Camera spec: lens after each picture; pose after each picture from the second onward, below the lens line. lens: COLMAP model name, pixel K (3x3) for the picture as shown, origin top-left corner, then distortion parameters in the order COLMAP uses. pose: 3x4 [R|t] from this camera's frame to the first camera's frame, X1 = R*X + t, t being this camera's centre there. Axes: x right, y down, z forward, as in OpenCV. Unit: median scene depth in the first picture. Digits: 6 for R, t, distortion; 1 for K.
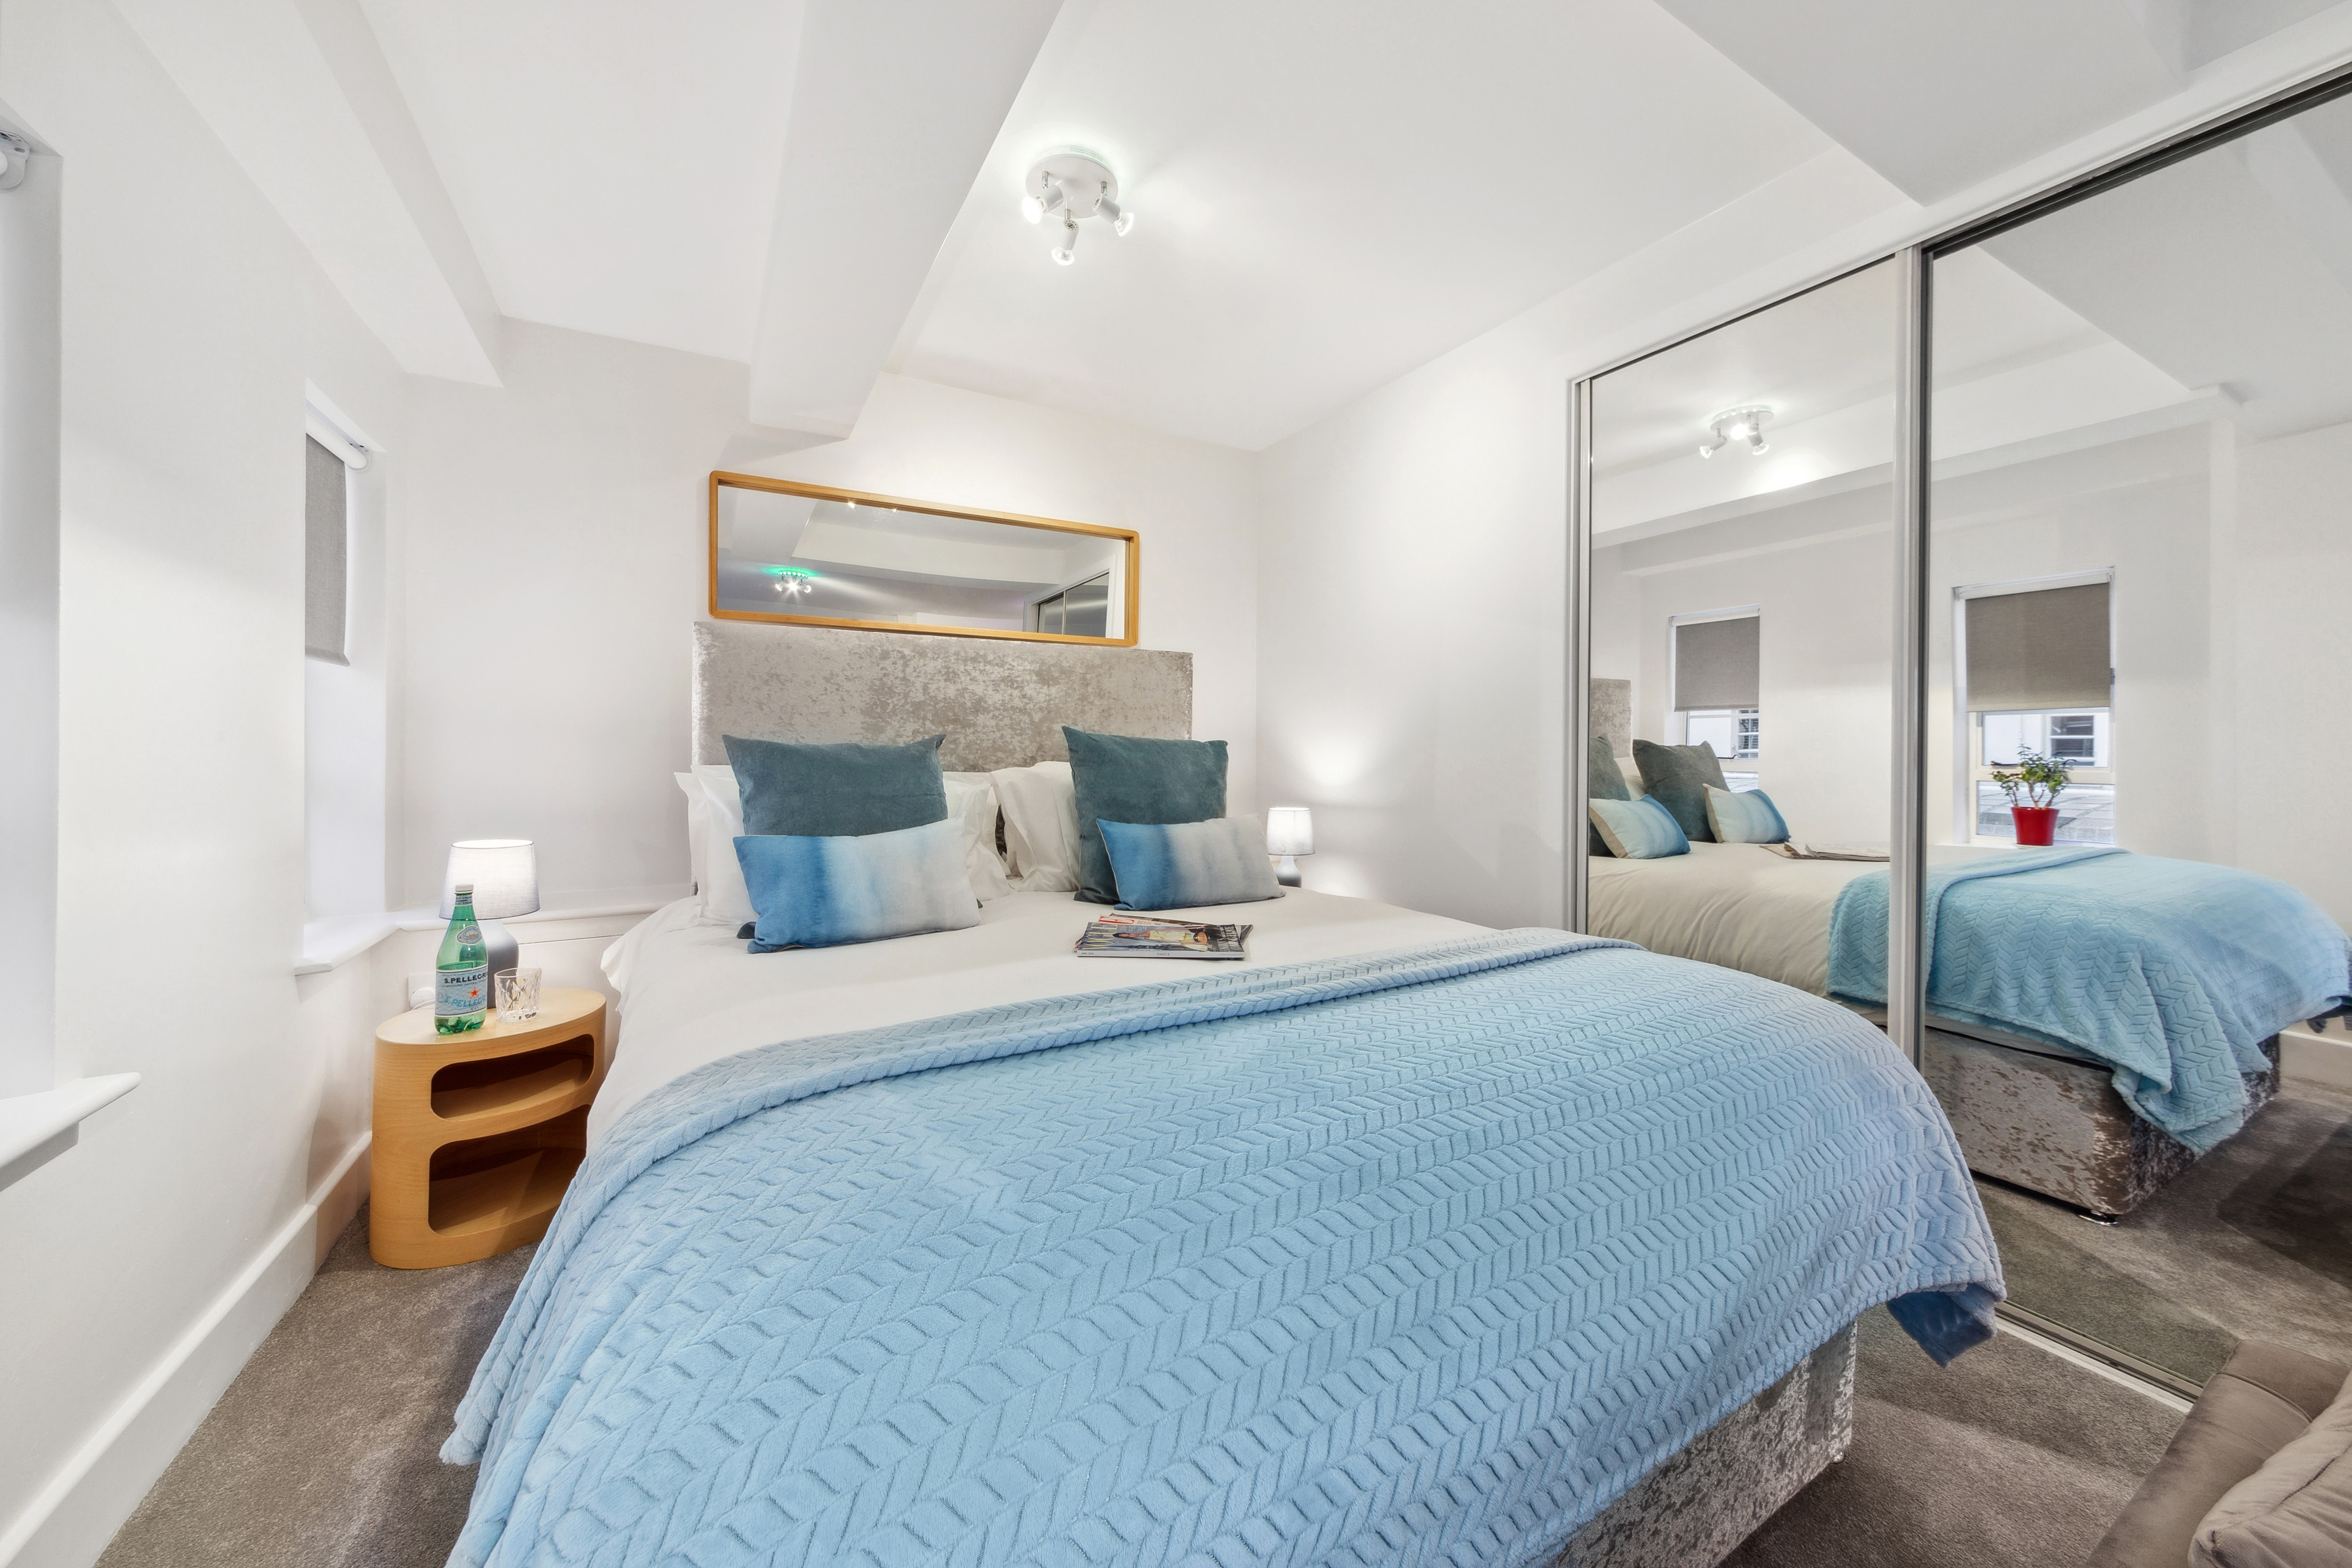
lens RADIAL K [[833.8, 0, 1179.2], [0, 833.8, 745.7], [0, 0, 1]] dist [0.000849, 0.000110]
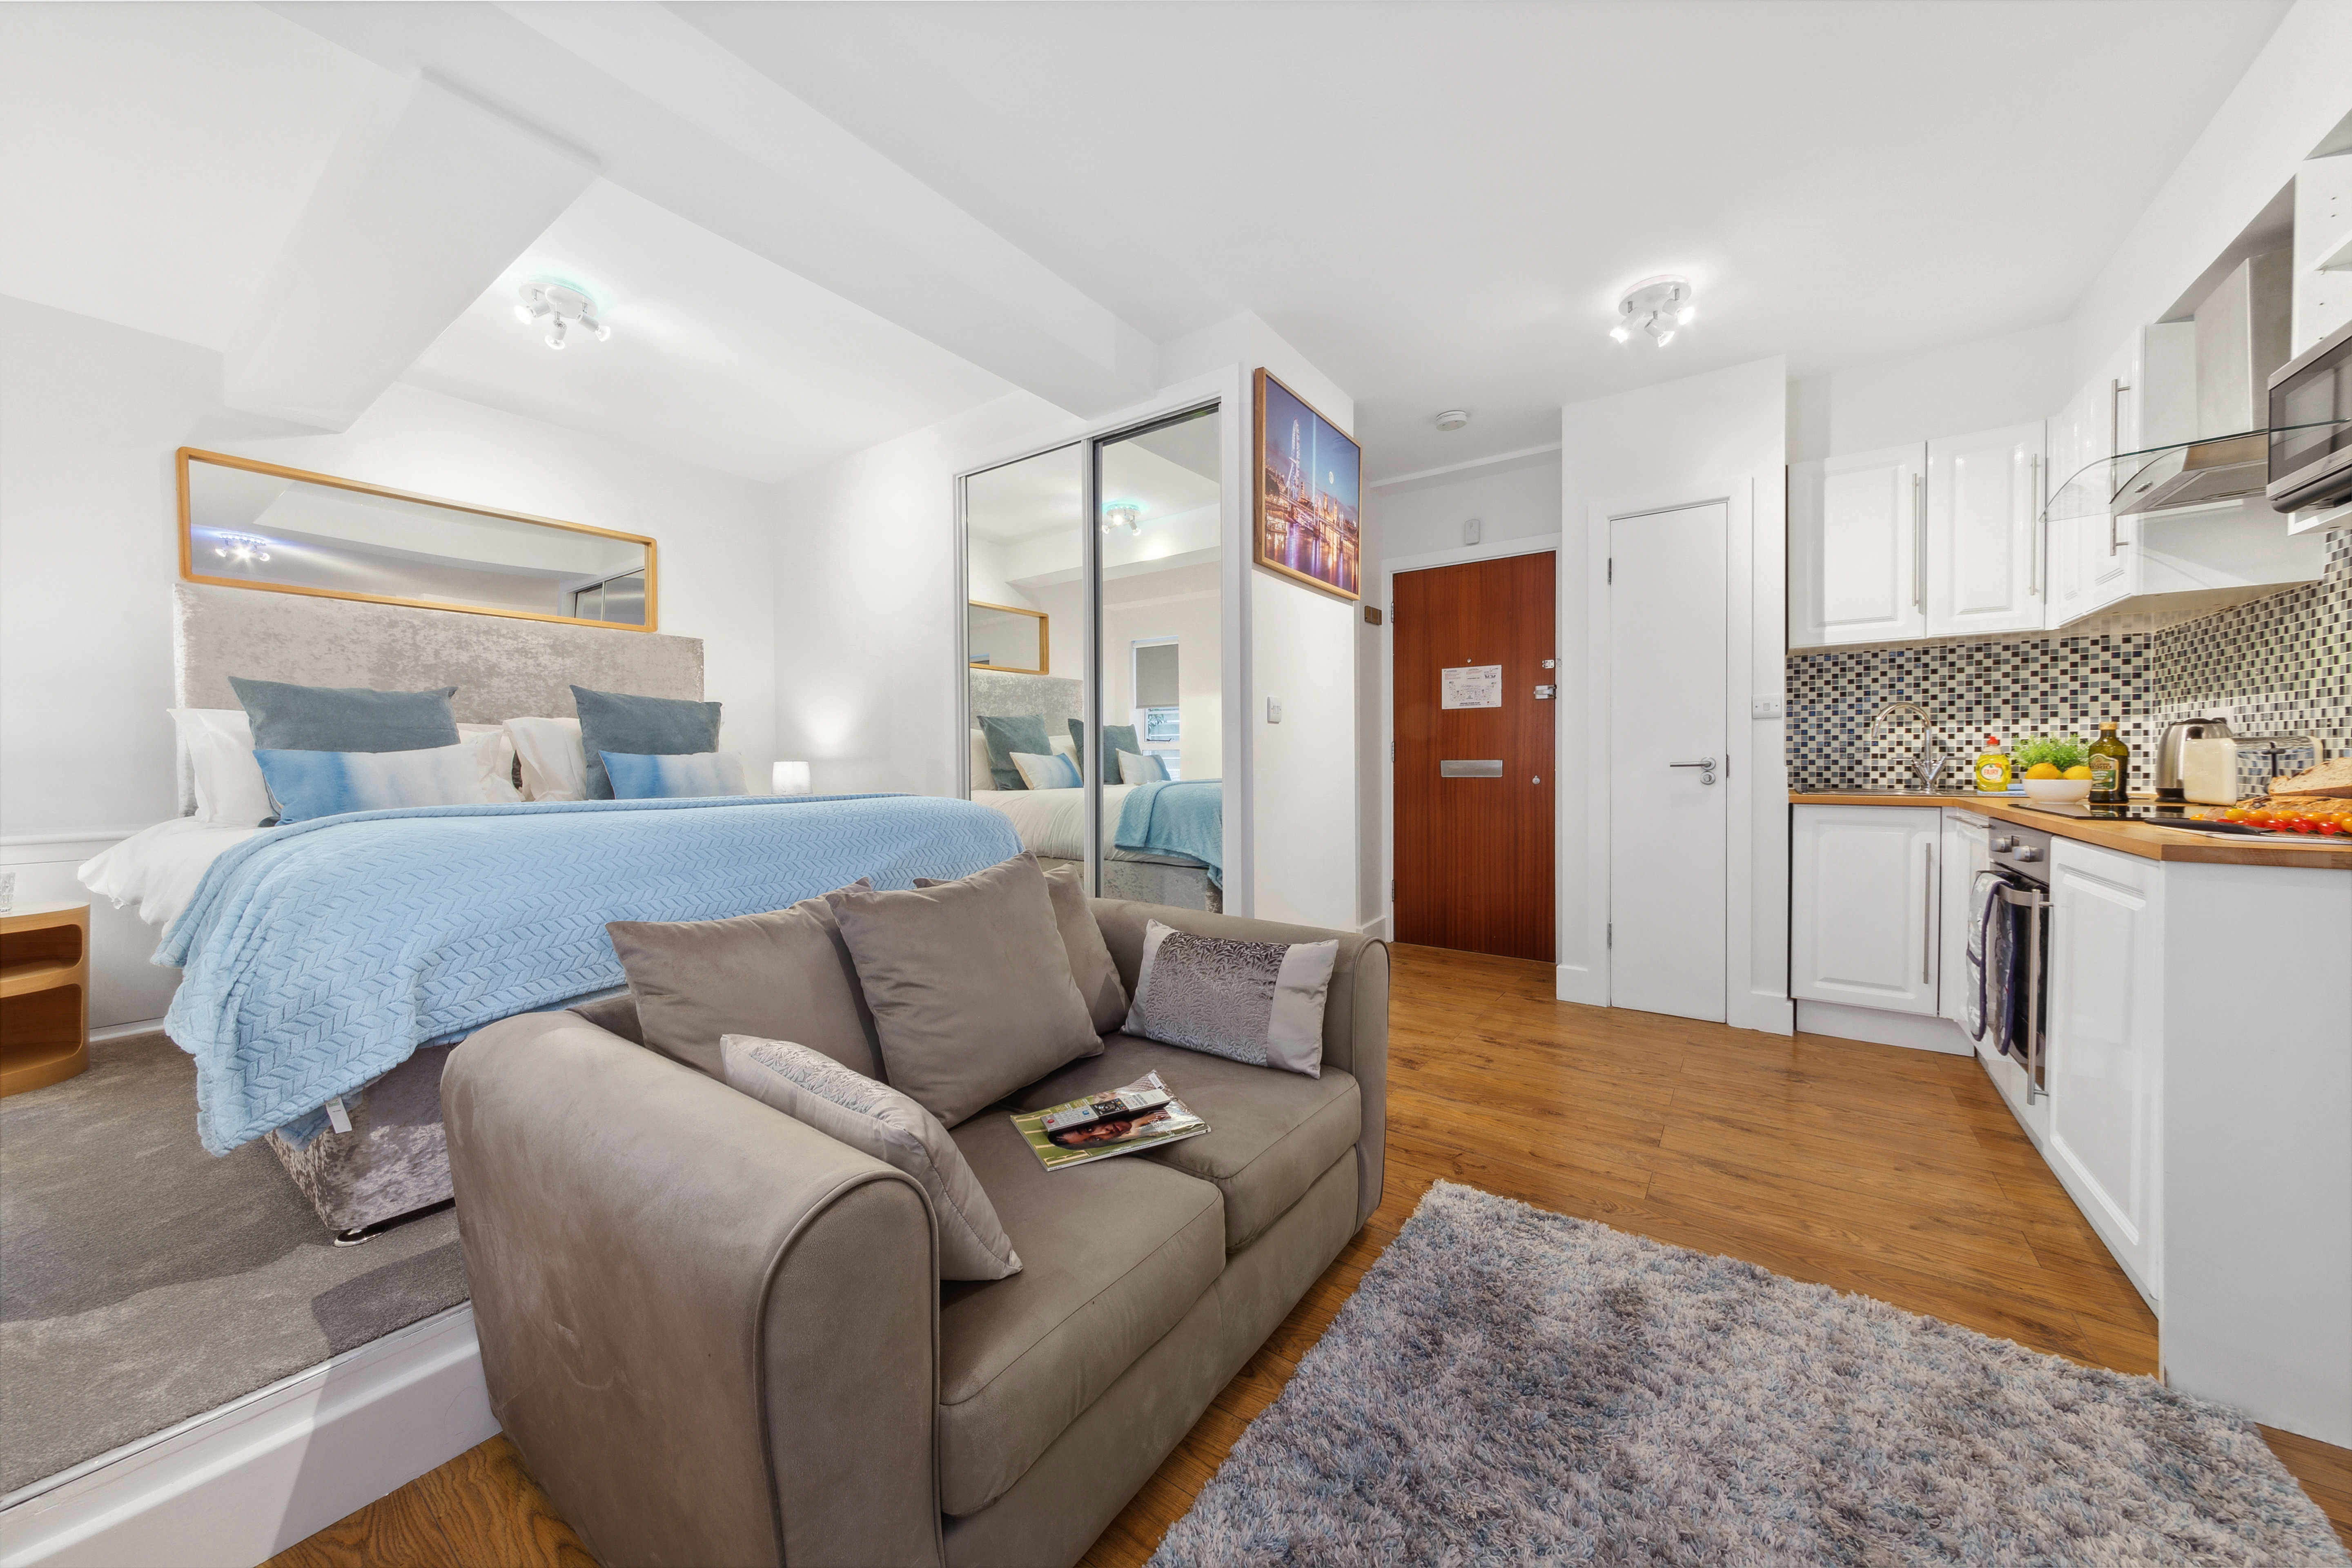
lens RADIAL K [[818.1, 0, 1168.1], [0, 818.1, 772.1], [0, 0, 1]] dist [0.000050, 0.000112]
pose [[0.907890, -0.016432, 0.418886, 0.167736], [0.009507, 0.999782, 0.018614, 0.095475], [-0.419101, -0.012917, 0.907848, -0.554007]]
